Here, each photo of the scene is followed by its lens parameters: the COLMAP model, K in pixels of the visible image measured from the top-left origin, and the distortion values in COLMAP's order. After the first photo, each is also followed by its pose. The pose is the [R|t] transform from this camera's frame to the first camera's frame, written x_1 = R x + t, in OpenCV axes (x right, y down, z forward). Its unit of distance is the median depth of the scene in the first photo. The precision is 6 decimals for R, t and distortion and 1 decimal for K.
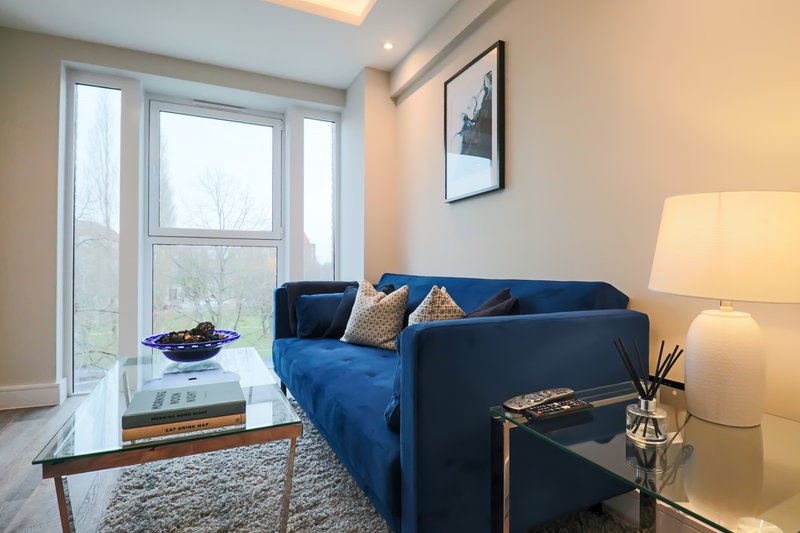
lens RADIAL K [[416.7, 0, 405.1], [0, 416.7, 266.5], [0, 0, 1]] dist [0.001326, -0.014464]
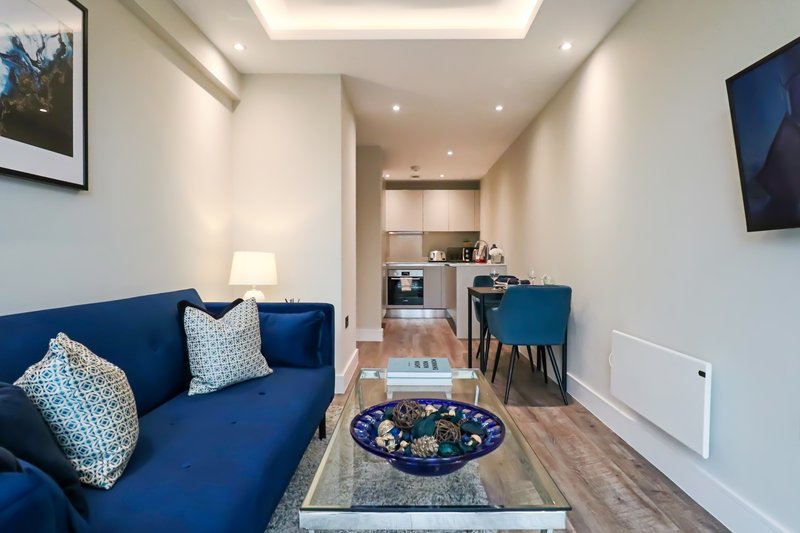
lens RADIAL K [[429.3, 0, 408.1], [0, 429.3, 270.3], [0, 0, 1]] dist [0.001828, -0.013702]
pose [[-0.900855, -0.017694, 0.433759, -0.638749], [-0.006958, 0.999629, 0.026328, -0.051981], [-0.434064, 0.020699, -0.900644, 1.333947]]
